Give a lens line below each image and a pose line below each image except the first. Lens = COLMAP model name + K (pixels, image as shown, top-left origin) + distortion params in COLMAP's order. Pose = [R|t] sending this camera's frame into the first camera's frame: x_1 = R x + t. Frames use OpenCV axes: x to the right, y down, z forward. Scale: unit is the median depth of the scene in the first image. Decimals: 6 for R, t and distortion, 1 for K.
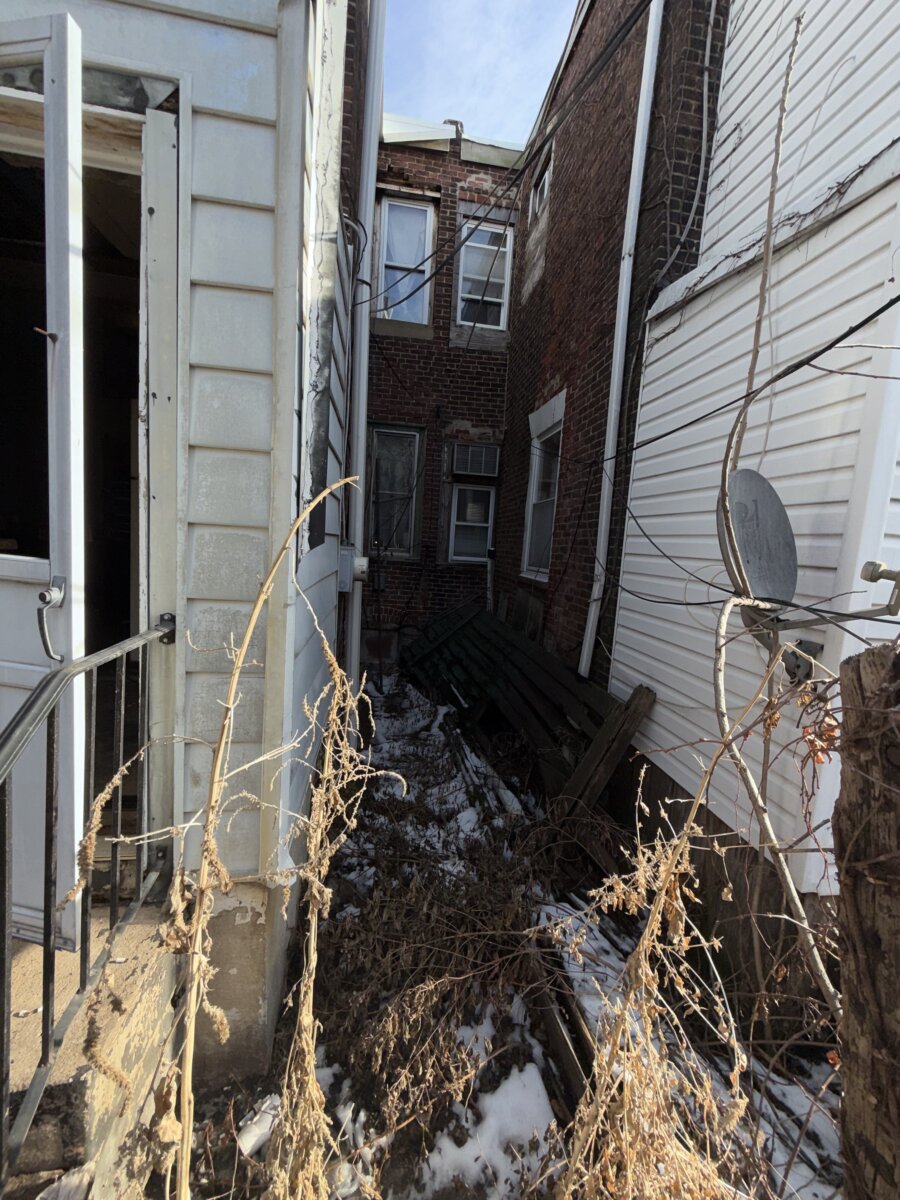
lens RADIAL K [[477.0, 0, 450.4], [0, 477.0, 597.7], [0, 0, 1]] dist [-0.000058, -0.000015]
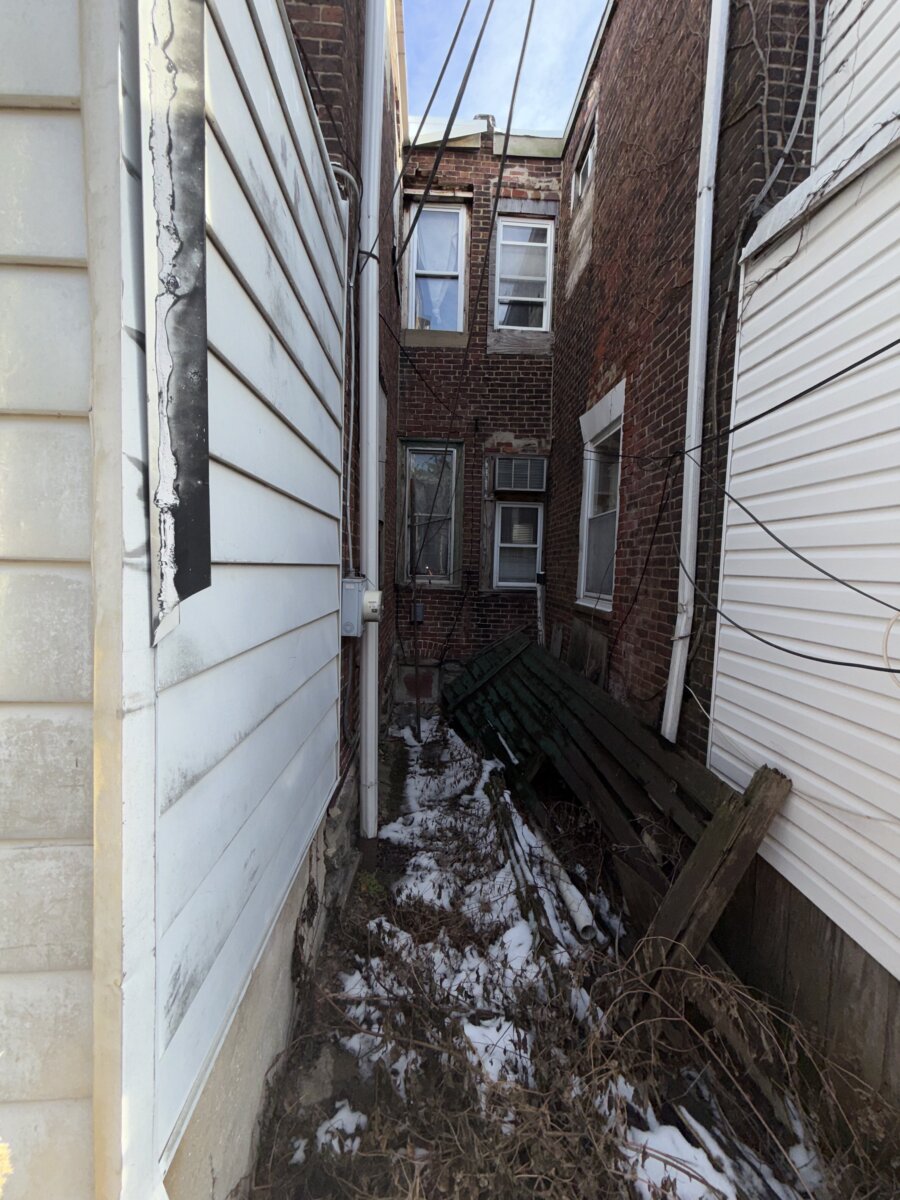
lens RADIAL K [[477.0, 0, 450.4], [0, 477.0, 597.7], [0, 0, 1]] dist [-0.000058, -0.000015]
pose [[0.993830, -0.028928, -0.107079, 0.017735], [0.023544, 0.998410, -0.051211, -0.021352], [0.108390, 0.048374, 0.992931, 0.158287]]
